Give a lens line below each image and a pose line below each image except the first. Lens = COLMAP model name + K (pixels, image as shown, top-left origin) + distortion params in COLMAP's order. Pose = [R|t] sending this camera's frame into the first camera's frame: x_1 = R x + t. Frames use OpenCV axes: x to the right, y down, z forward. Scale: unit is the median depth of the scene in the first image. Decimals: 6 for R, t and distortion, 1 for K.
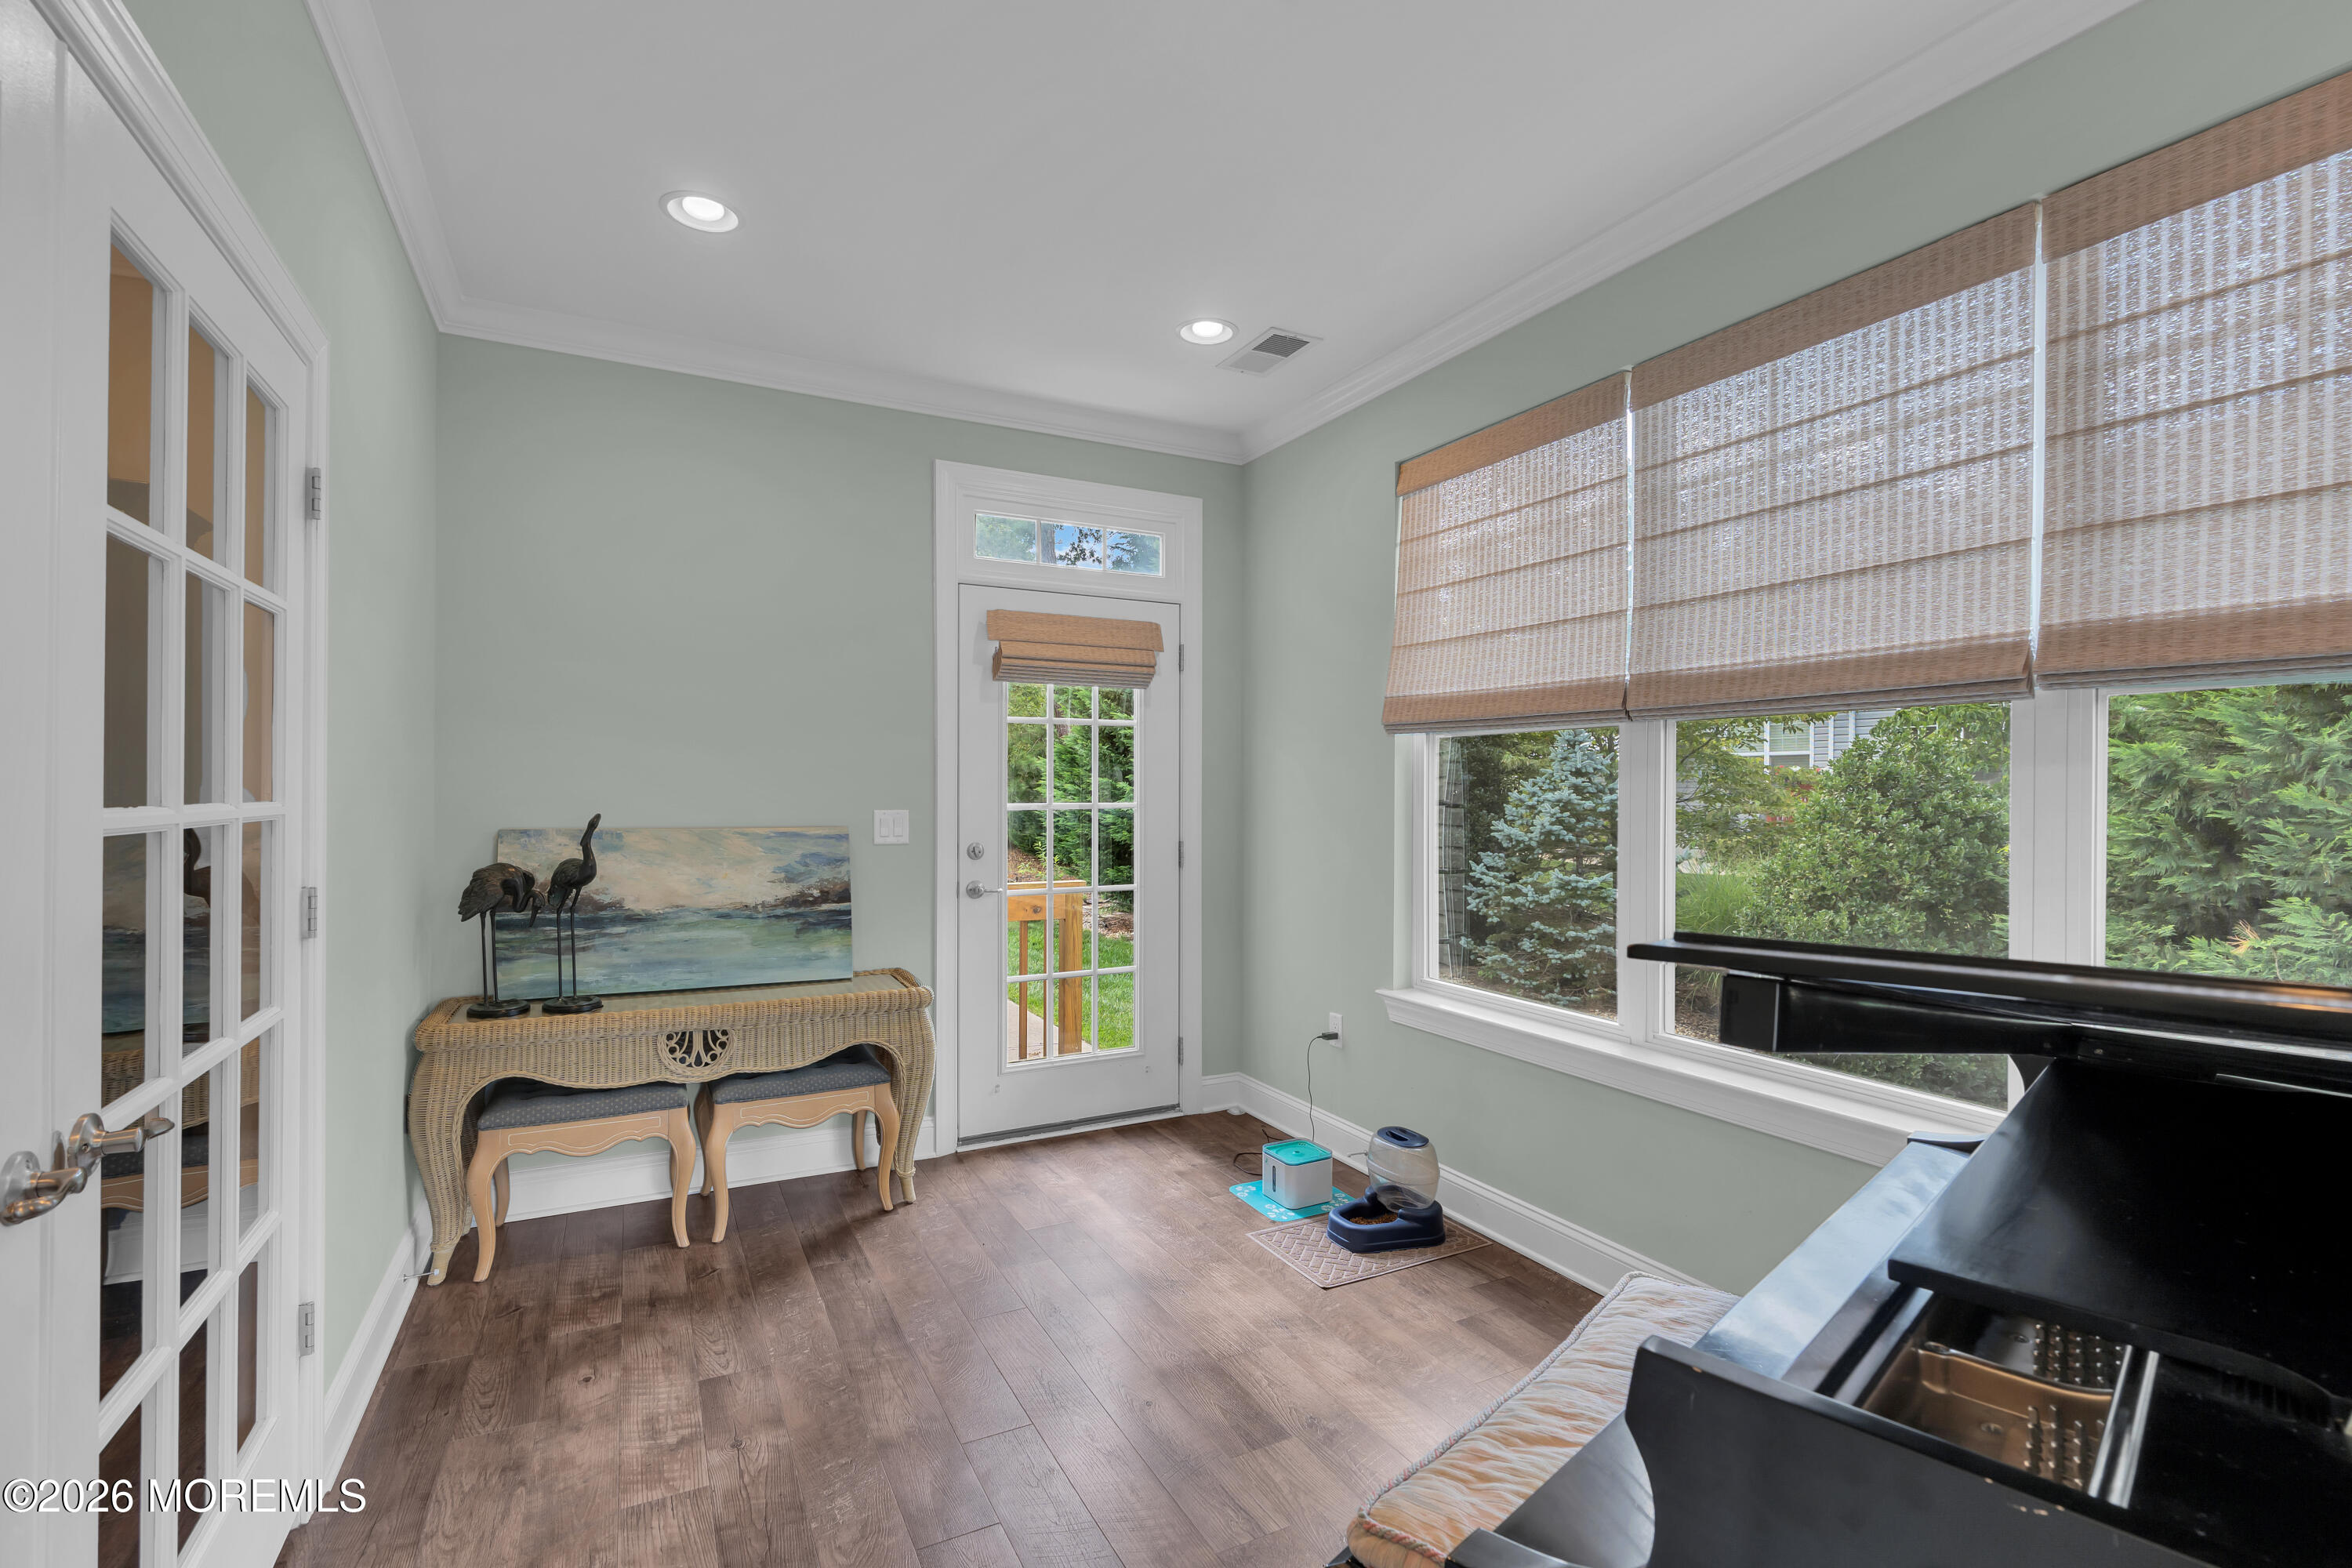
lens RADIAL K [[1114.3, 0, 1187.4], [0, 1114.3, 791.9], [0, 0, 1]] dist [-0.000339, 0.004285]
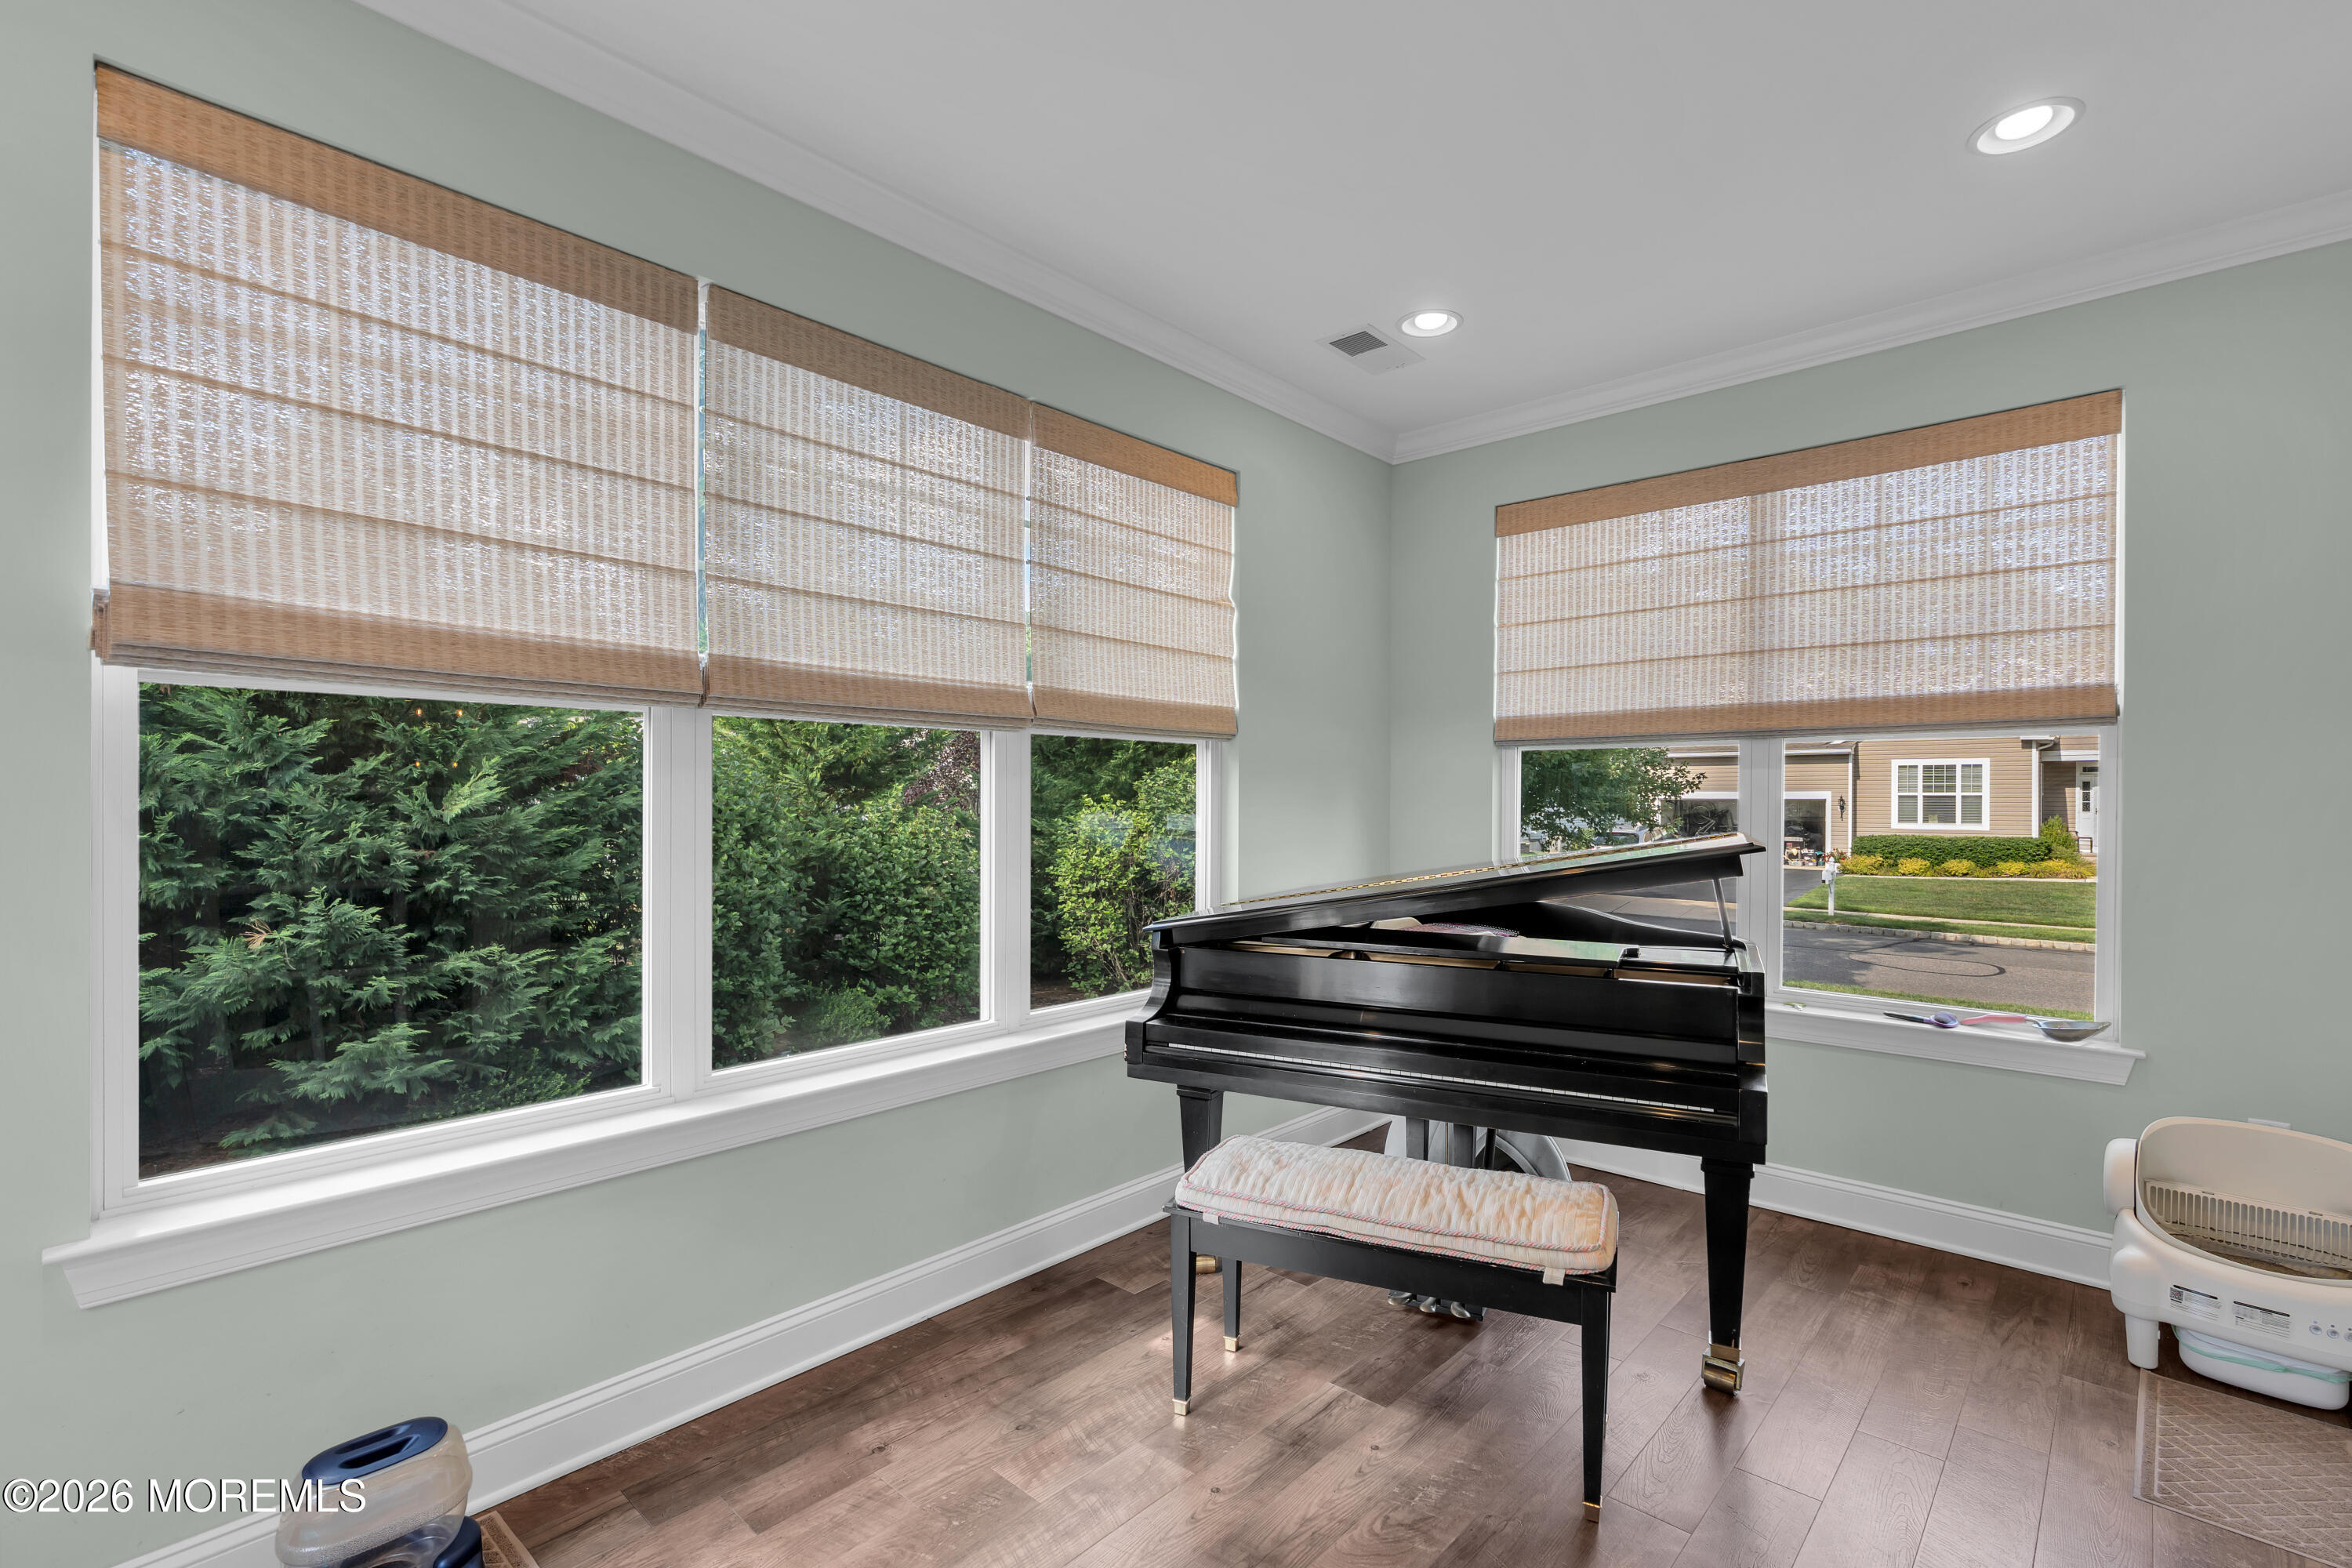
lens RADIAL K [[1114.3, 0, 1179.1], [0, 1114.3, 794.5], [0, 0, 1]] dist [-0.000339, 0.004285]
pose [[-0.370575, -0.004956, 0.928789, -0.553359], [-0.005105, 0.999982, 0.003299, -0.004869], [-0.928788, -0.003519, -0.370594, 1.070067]]
